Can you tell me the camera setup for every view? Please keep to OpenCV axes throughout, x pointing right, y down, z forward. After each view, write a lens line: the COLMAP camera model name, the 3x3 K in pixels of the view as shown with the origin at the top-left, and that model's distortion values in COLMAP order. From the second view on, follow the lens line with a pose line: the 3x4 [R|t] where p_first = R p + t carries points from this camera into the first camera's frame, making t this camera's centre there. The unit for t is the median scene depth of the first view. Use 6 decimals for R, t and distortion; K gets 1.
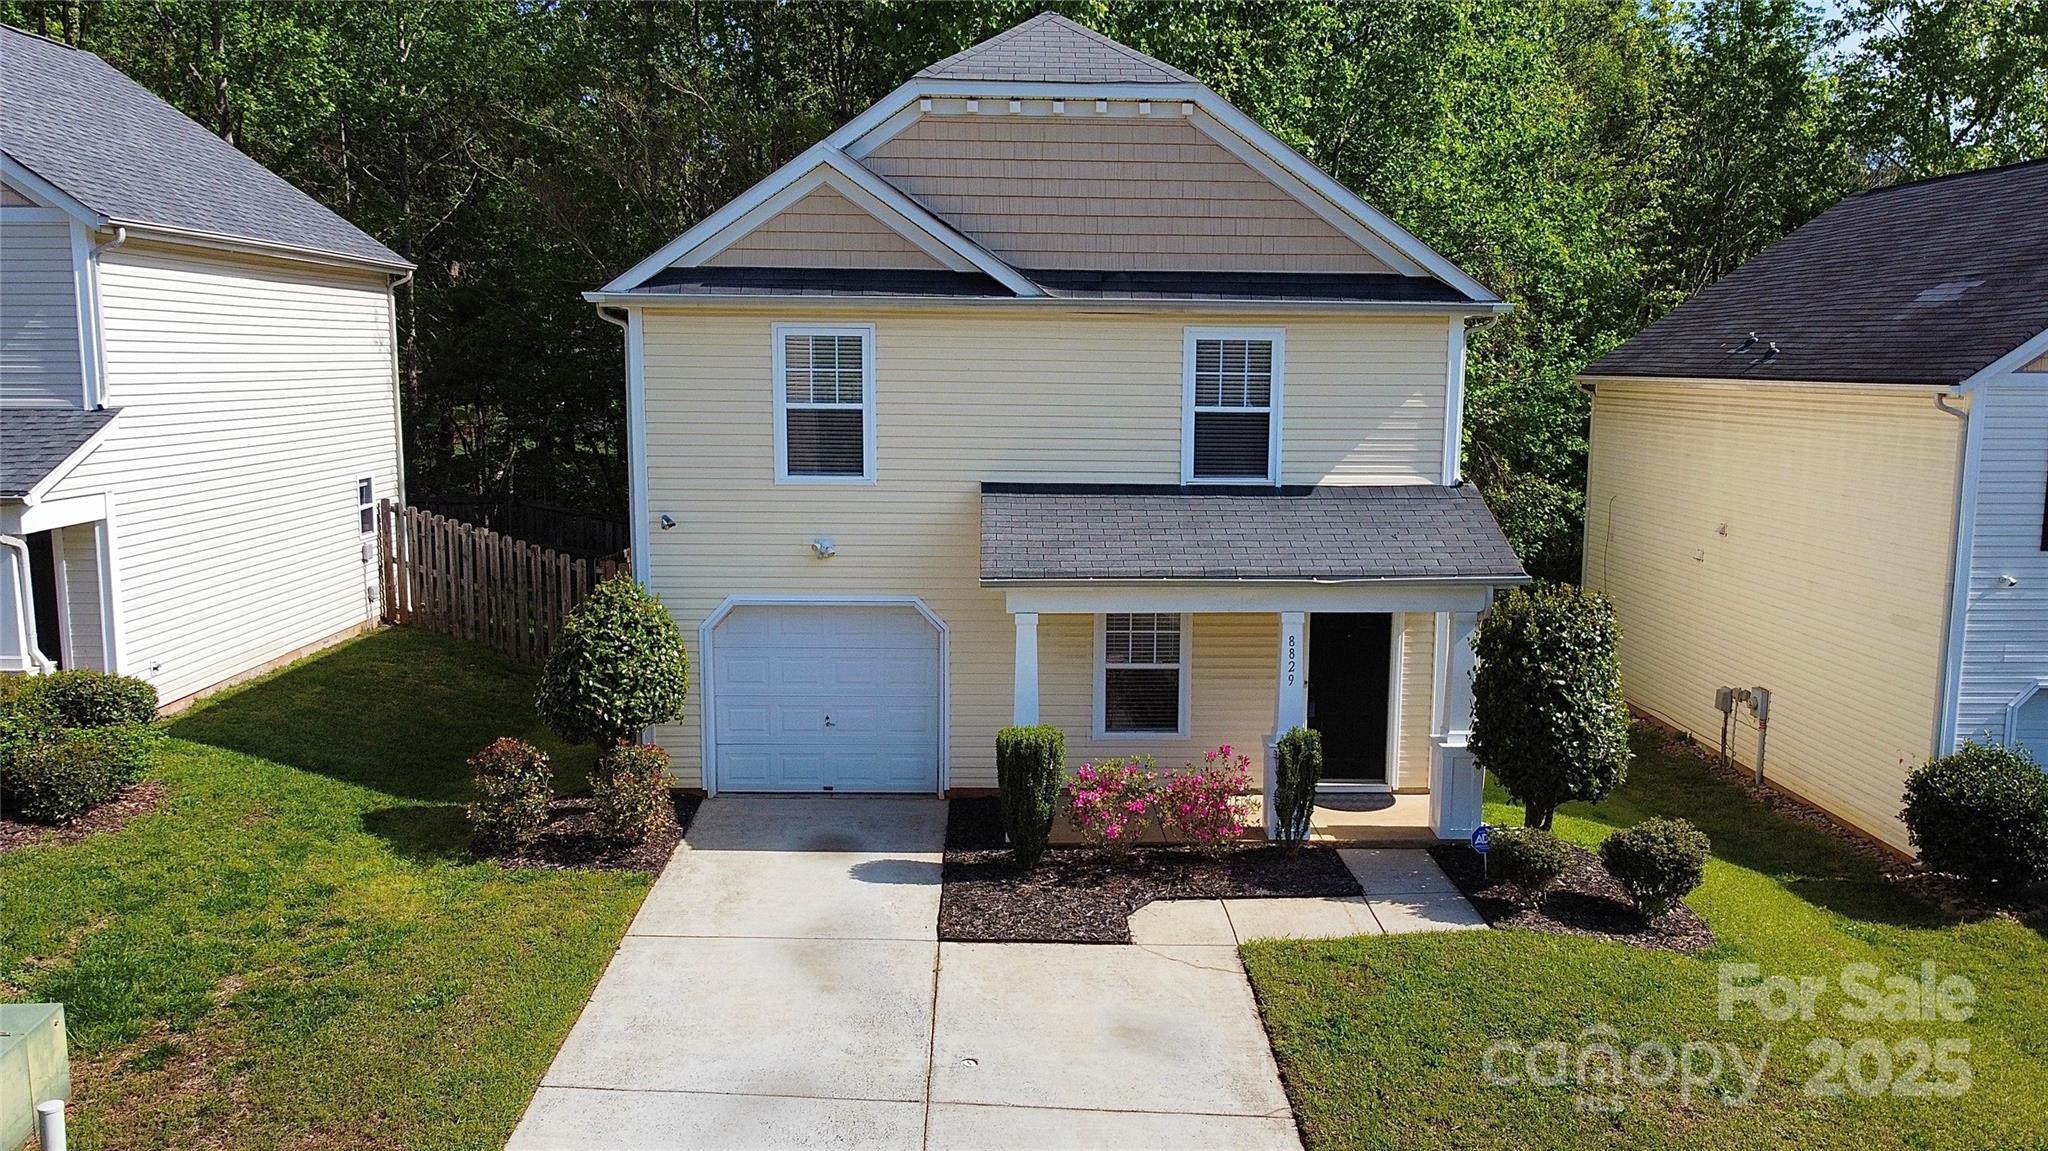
lens RADIAL K [[1558.5, 0, 1031.7], [0, 1558.5, 579.8], [0, 0, 1]] dist [-0.002624, -0.004176]
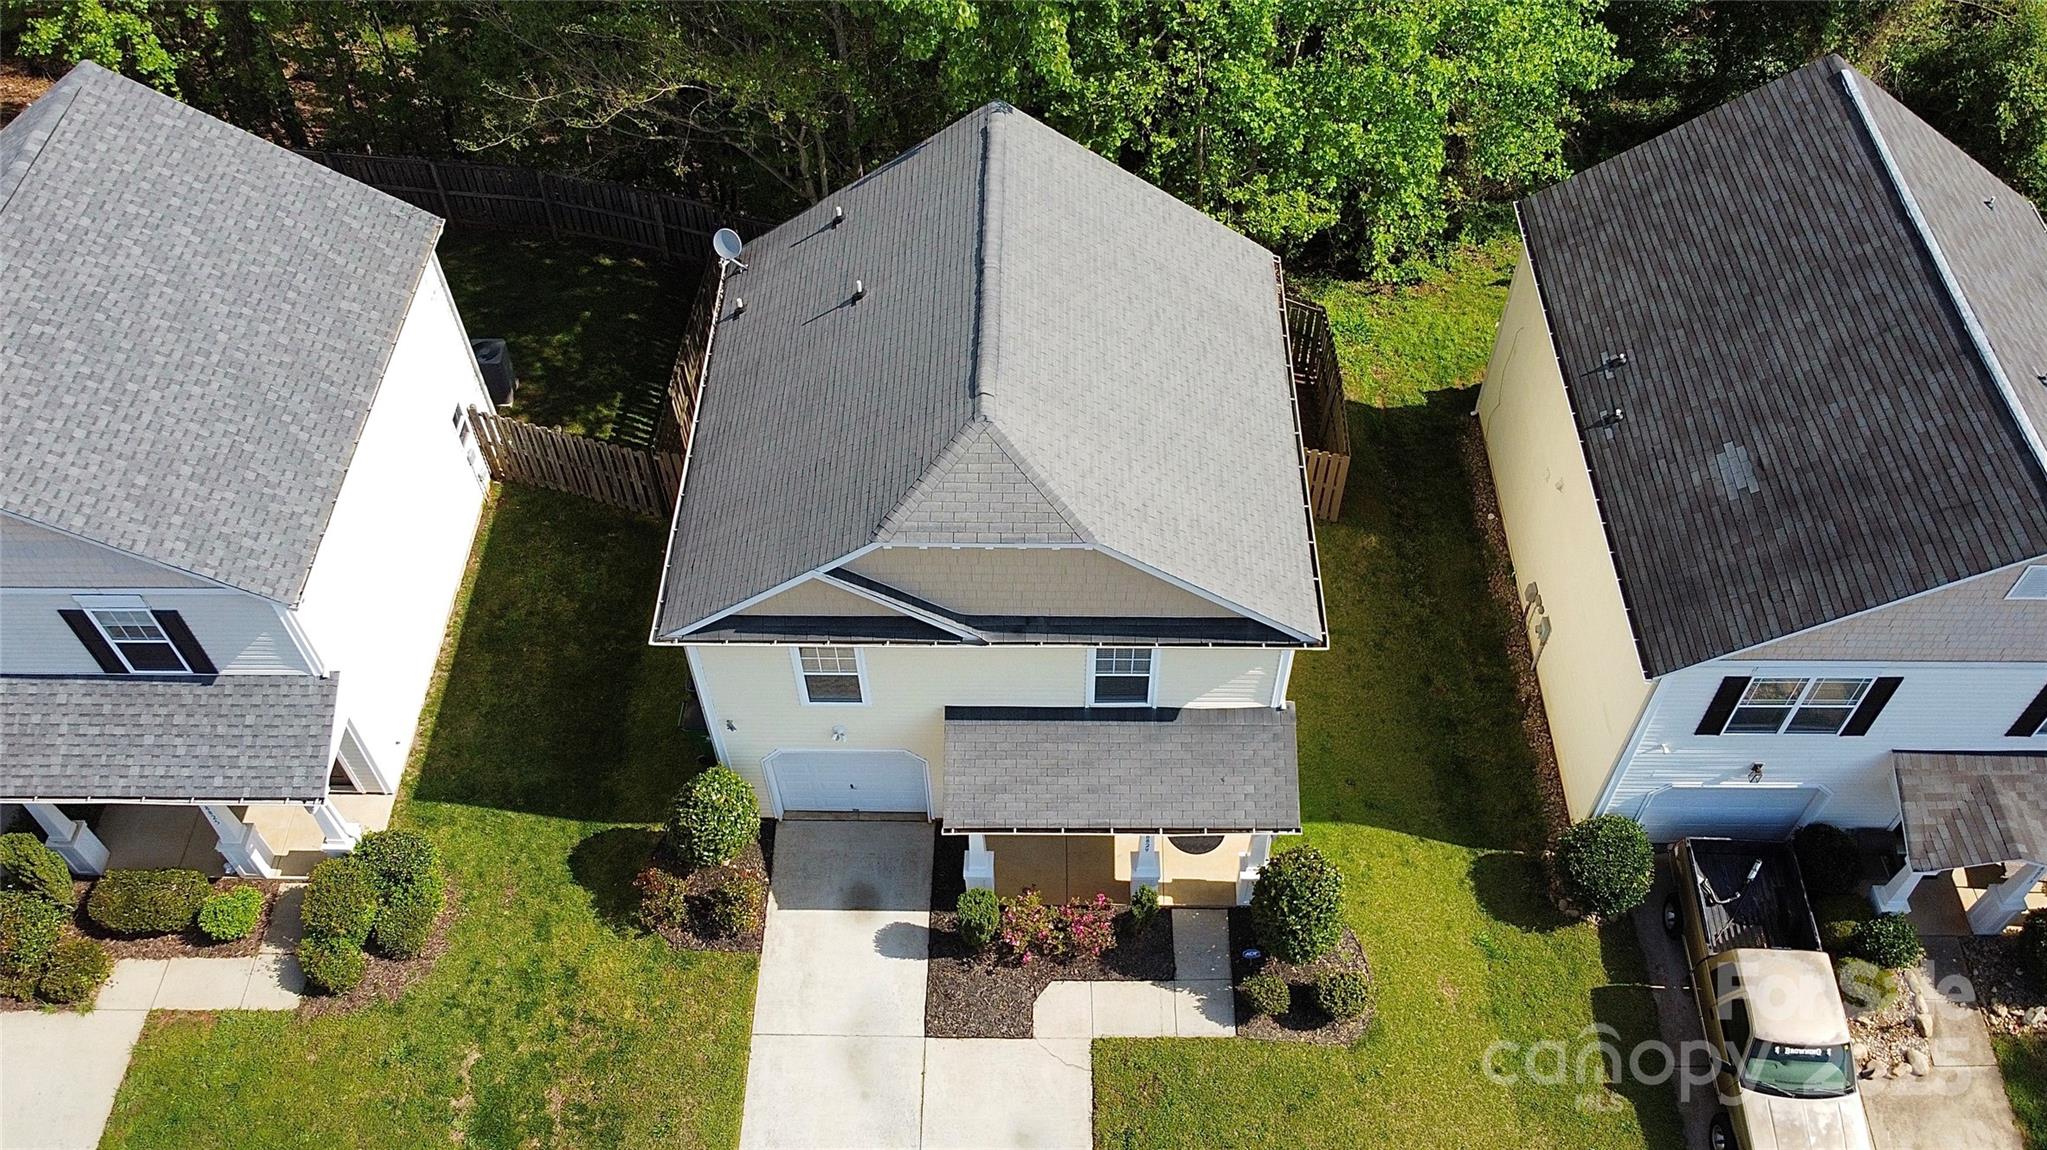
lens RADIAL K [[1624.1, 0, 1038.5], [0, 1624.1, 576.9], [0, 0, 1]] dist [-0.008083, -0.002339]
pose [[0.999398, 0.016272, -0.030629, 0.099169], [0.008970, 0.731797, 0.681464, -1.188597], [0.033503, -0.681329, 0.731210, -0.002684]]
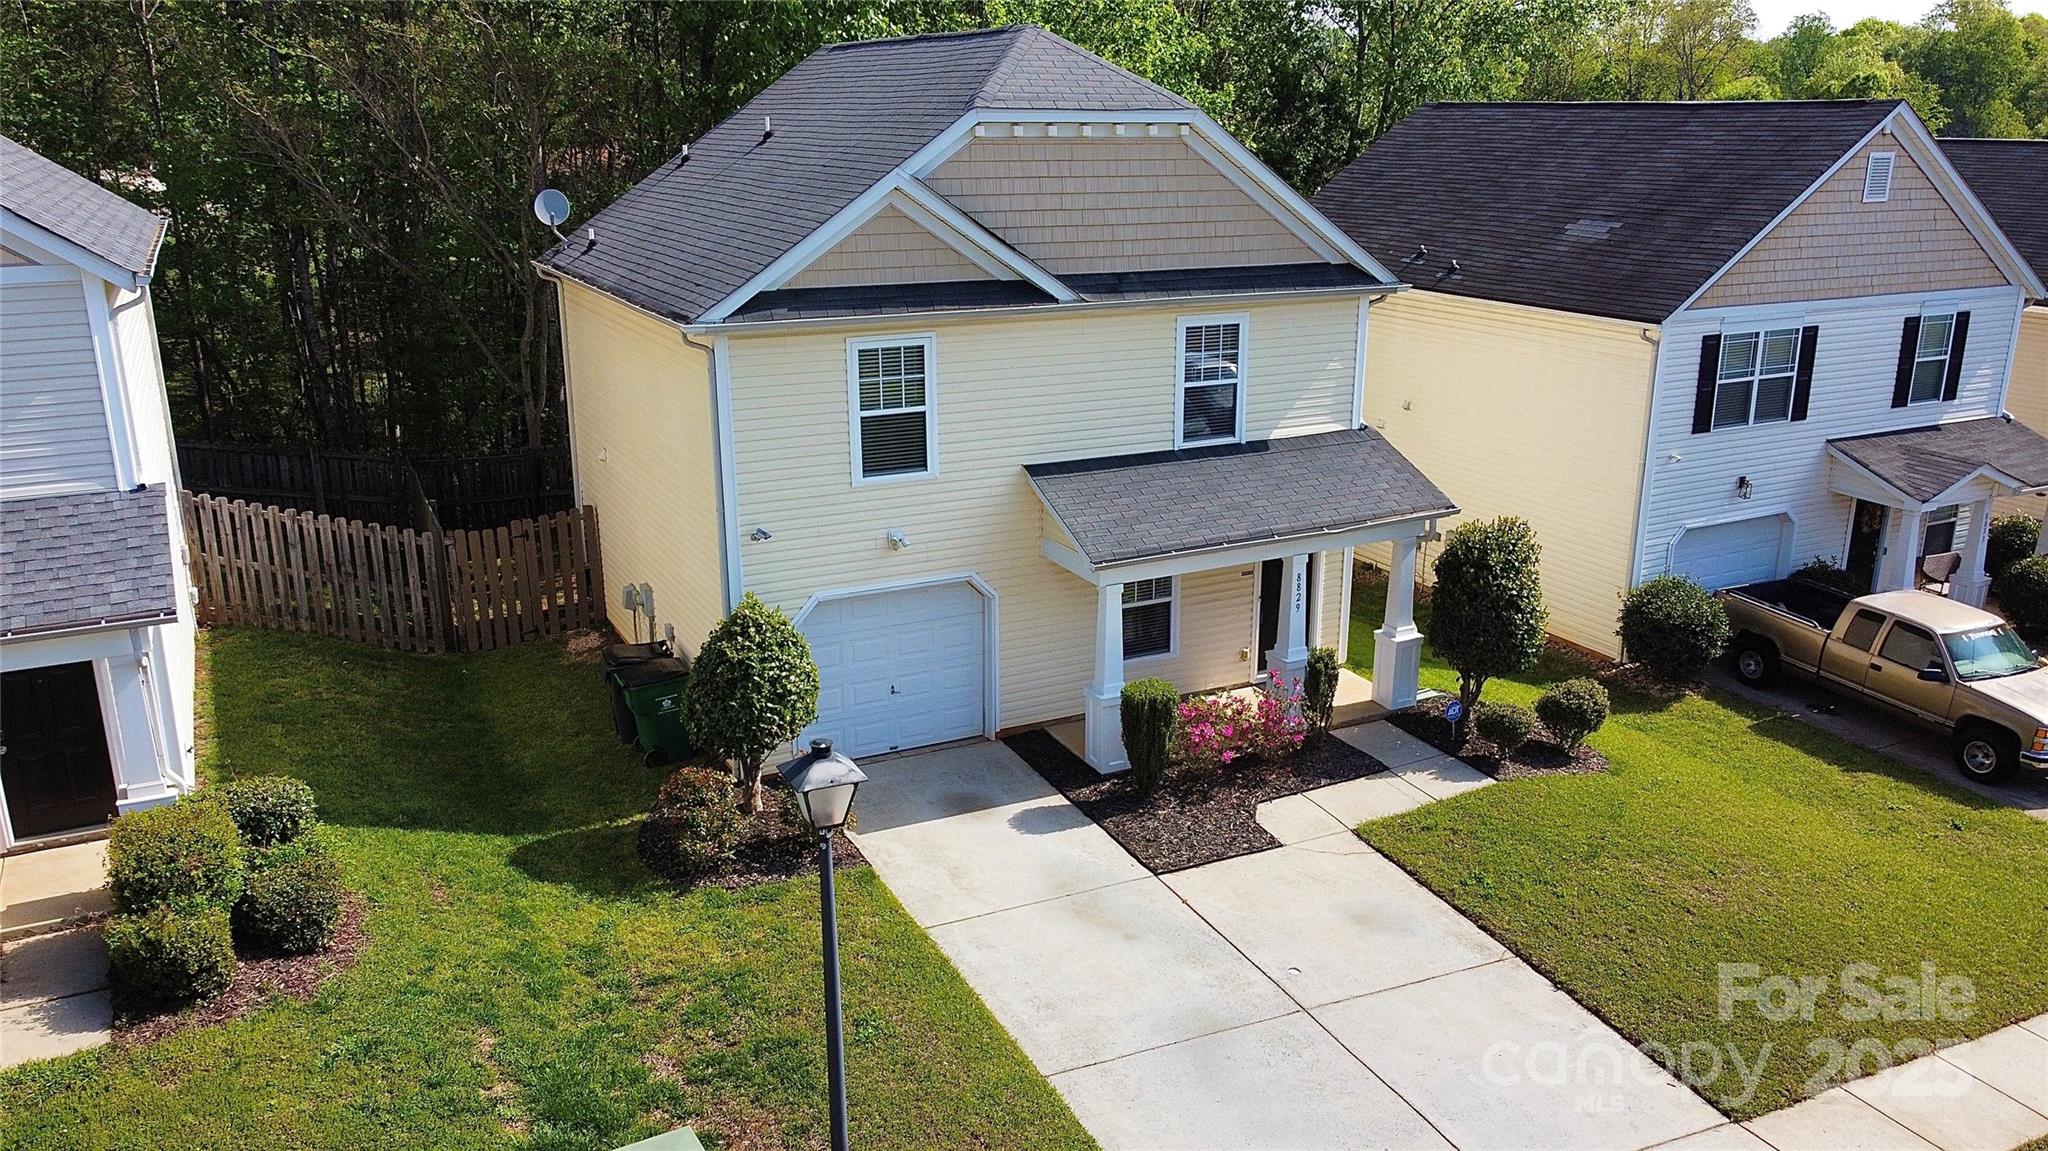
lens RADIAL K [[1558.5, 0, 1031.7], [0, 1558.5, 579.8], [0, 0, 1]] dist [-0.002624, -0.004176]
pose [[0.898877, -0.132689, 0.417629, -0.521728], [0.067280, 0.983543, 0.167682, -0.173974], [-0.433005, -0.122627, 0.893011, -0.020478]]
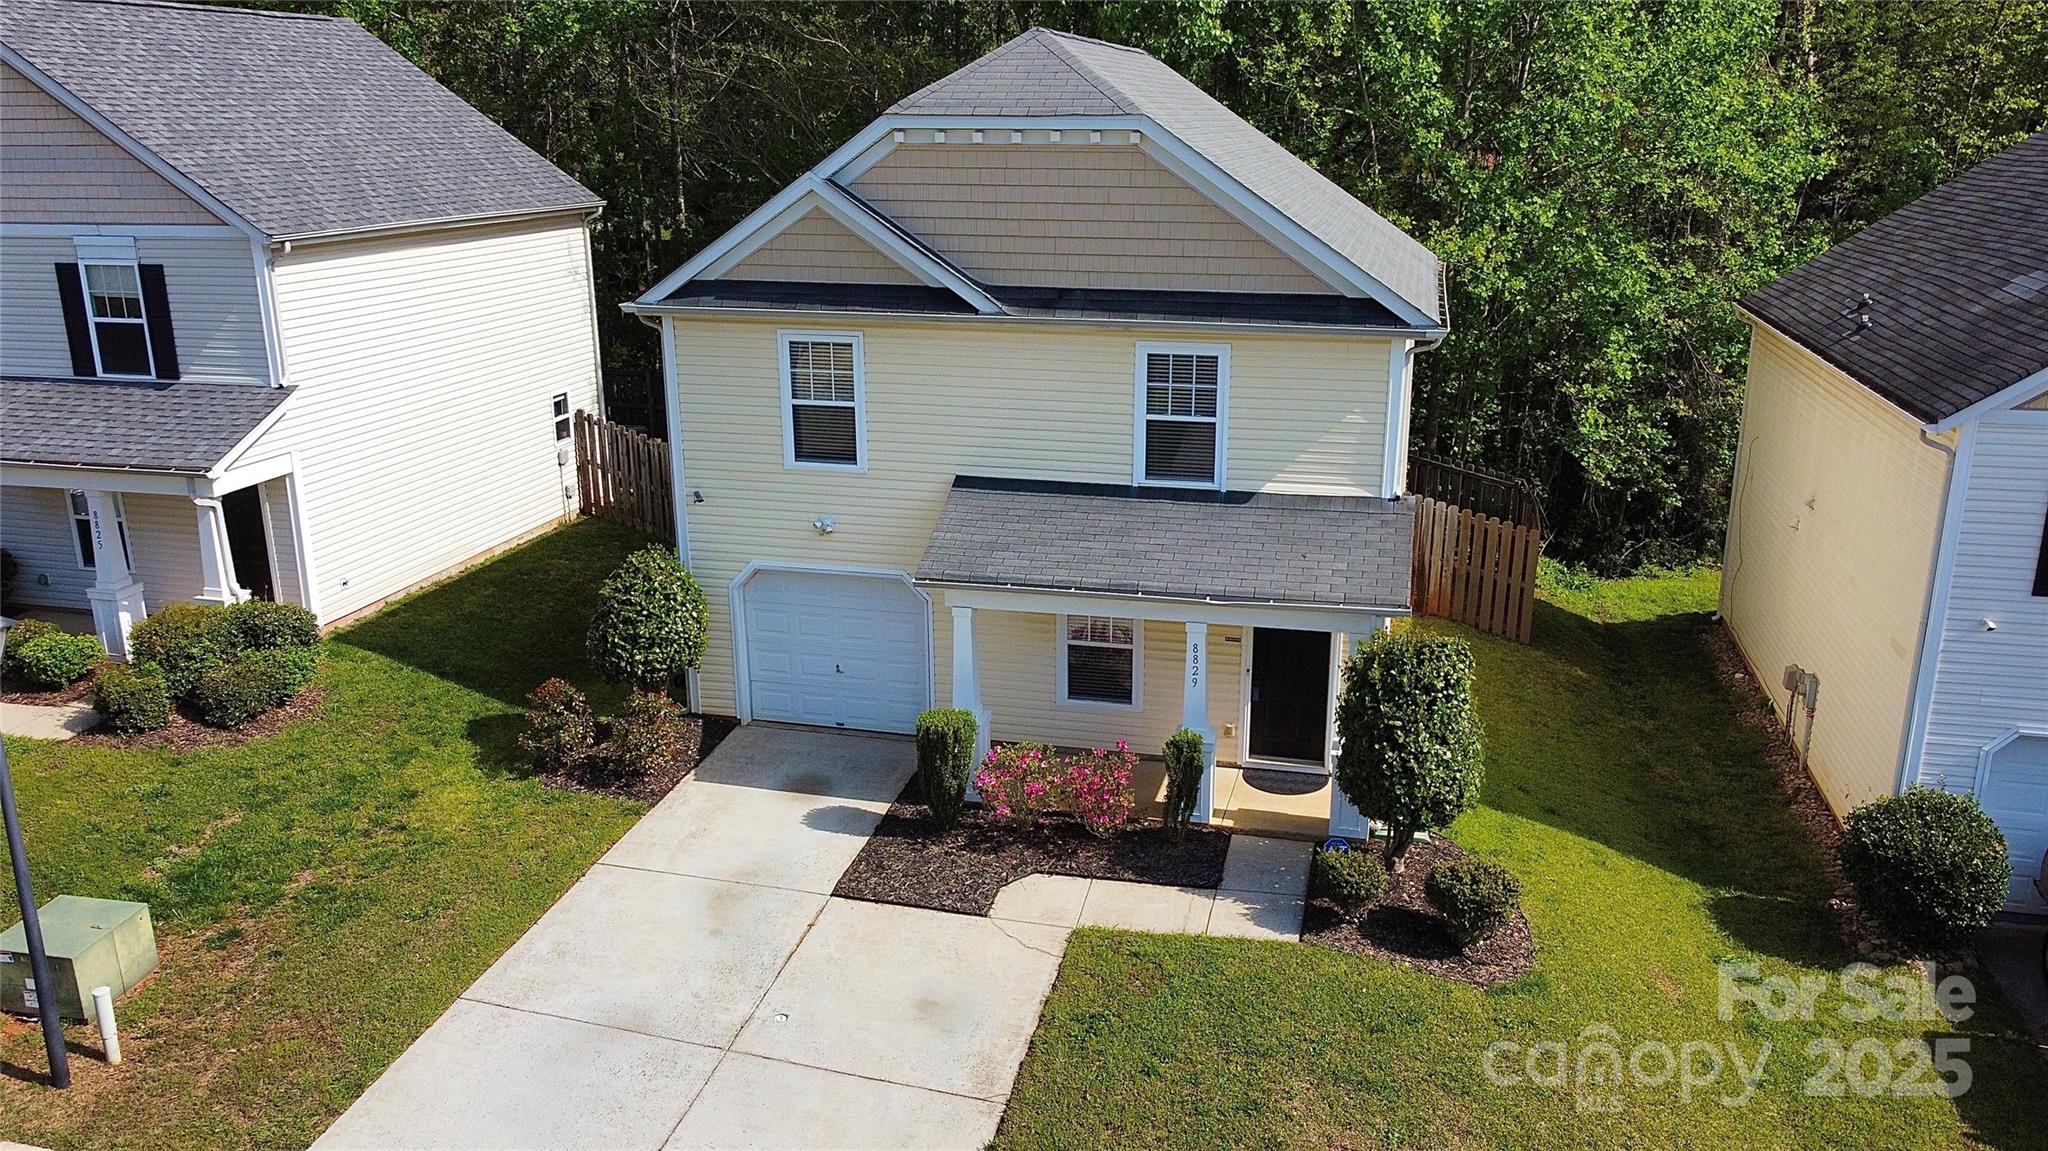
lens RADIAL K [[1558.5, 0, 1031.7], [0, 1558.5, 579.8], [0, 0, 1]] dist [-0.002624, -0.004176]
pose [[0.964949, 0.064518, -0.254382, 0.316109], [-0.026353, 0.988232, 0.150679, -0.161956], [0.261109, -0.138694, 0.955294, -0.063844]]
